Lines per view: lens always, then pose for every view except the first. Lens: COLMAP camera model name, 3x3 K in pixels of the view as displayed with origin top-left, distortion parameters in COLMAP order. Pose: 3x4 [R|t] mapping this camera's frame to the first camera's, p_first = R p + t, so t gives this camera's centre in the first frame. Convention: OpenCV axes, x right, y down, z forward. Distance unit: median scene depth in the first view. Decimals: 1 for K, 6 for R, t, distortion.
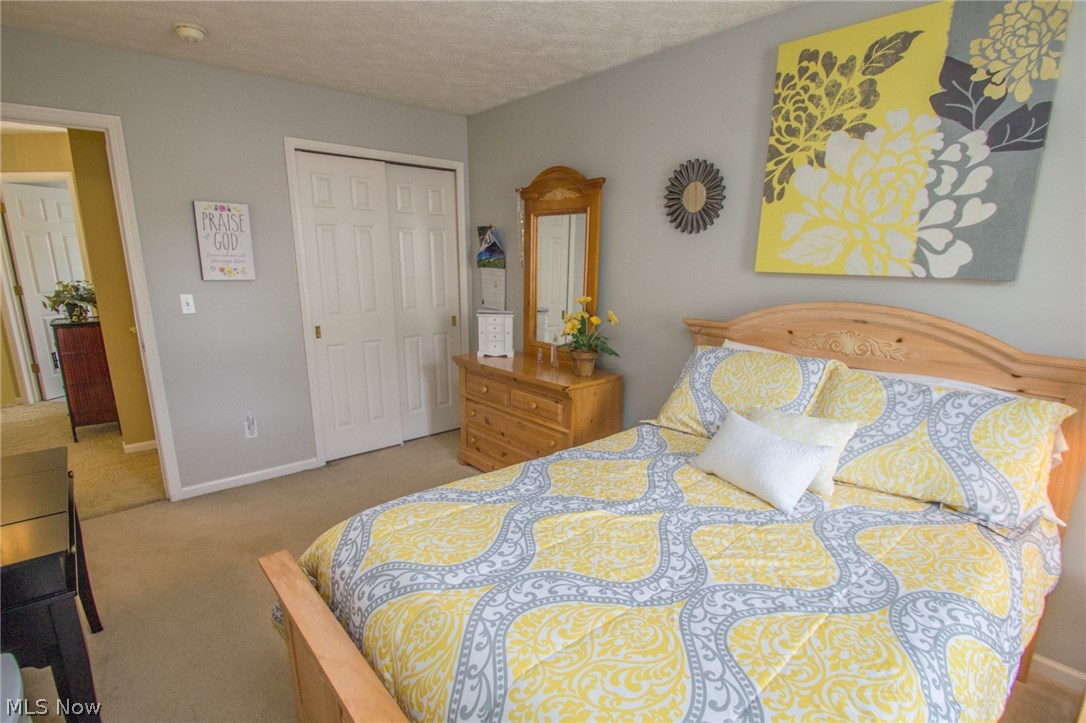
lens RADIAL K [[507.9, 0, 549.3], [0, 507.9, 385.0], [0, 0, 1]] dist [0.016361, -0.018143]
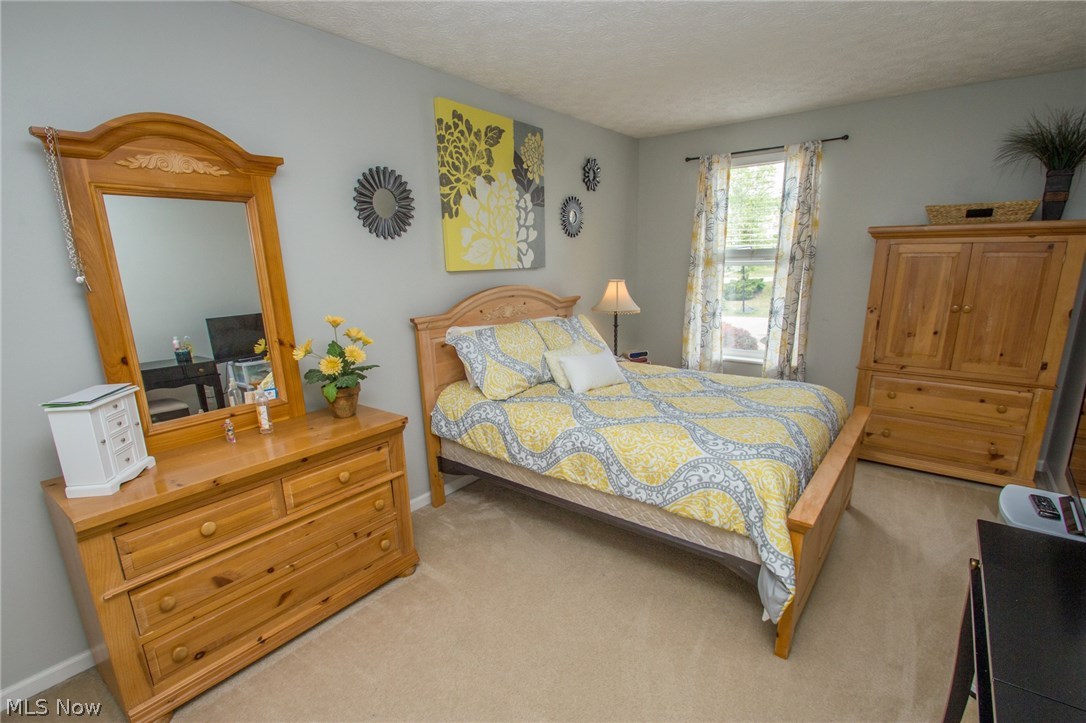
lens RADIAL K [[507.9, 0, 549.3], [0, 507.9, 385.0], [0, 0, 1]] dist [0.016361, -0.018143]
pose [[-0.182882, -0.258200, 0.948624, -1.063387], [0.248983, 0.921277, 0.298757, -0.319773], [-0.951084, 0.290828, -0.104198, 1.122639]]
